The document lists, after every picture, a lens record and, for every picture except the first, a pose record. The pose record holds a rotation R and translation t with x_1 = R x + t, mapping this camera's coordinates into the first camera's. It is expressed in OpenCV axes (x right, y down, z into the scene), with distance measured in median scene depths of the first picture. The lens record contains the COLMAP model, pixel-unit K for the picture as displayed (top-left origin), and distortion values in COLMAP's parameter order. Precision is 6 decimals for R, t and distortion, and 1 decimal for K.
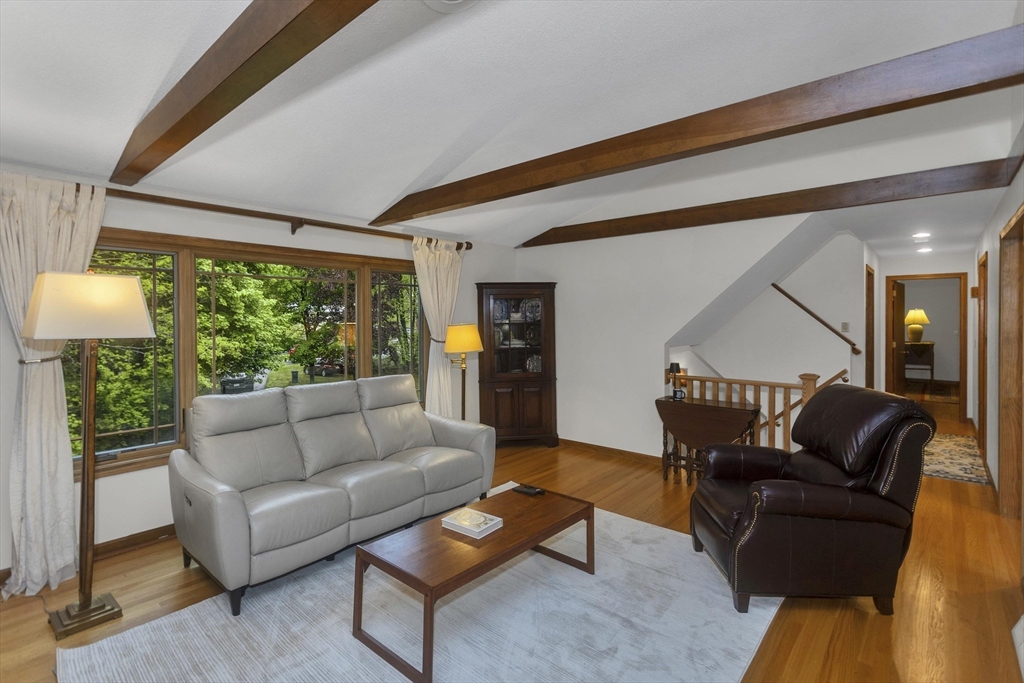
lens RADIAL K [[494.5, 0, 489.9], [0, 494.5, 325.5], [0, 0, 1]] dist [-0.001751, 0.006251]
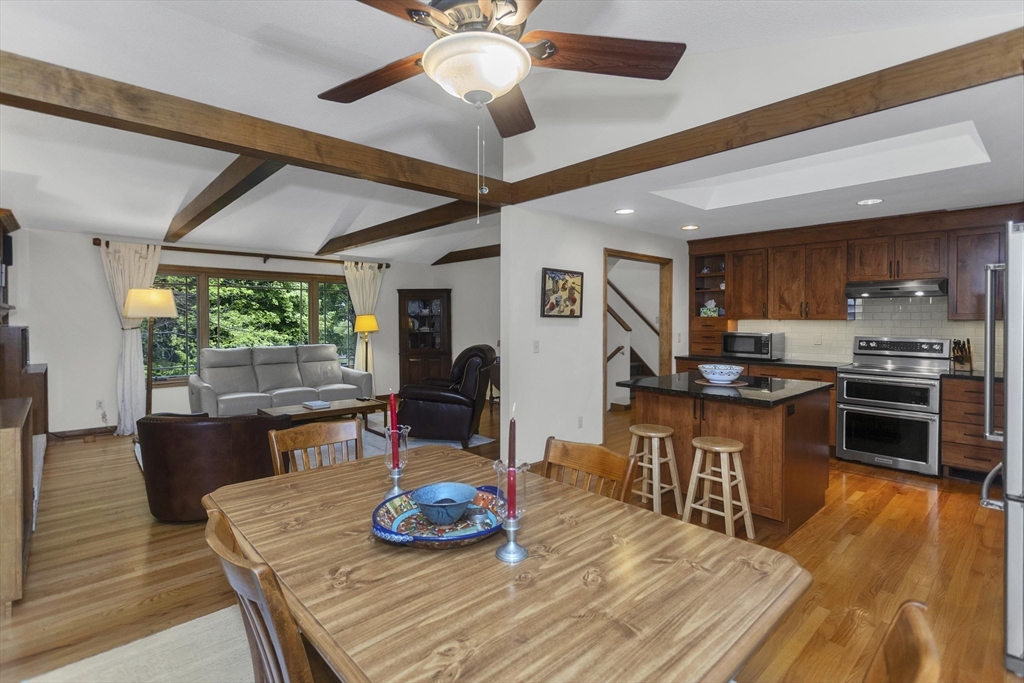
lens RADIAL K [[494.5, 0, 506.3], [0, 494.5, 324.8], [0, 0, 1]] dist [-0.001751, 0.006251]
pose [[0.995075, 0.006134, -0.098936, 0.521791], [-0.006436, 0.999976, -0.002733, 0.028576], [0.098917, 0.003356, 0.995090, -0.549279]]
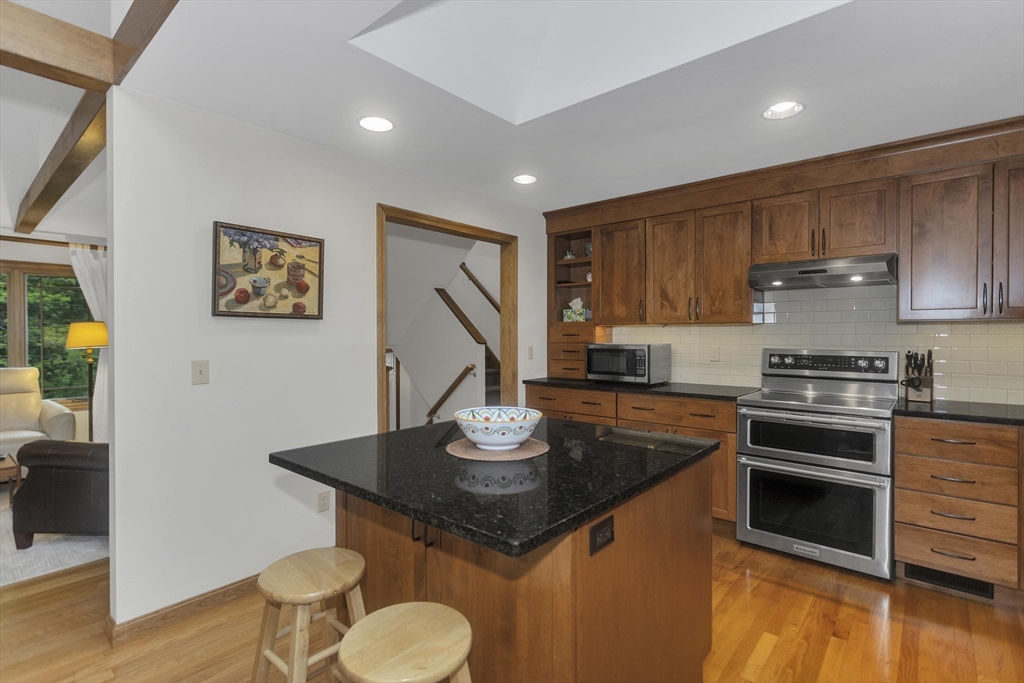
lens RADIAL K [[494.5, 0, 512.5], [0, 494.5, 339.3], [0, 0, 1]] dist [-0.001751, 0.006251]
pose [[0.999552, 0.000838, 0.029927, 0.776273], [-0.000675, 0.999985, -0.005451, 0.036928], [-0.029931, 0.005428, 0.999537, -0.122467]]
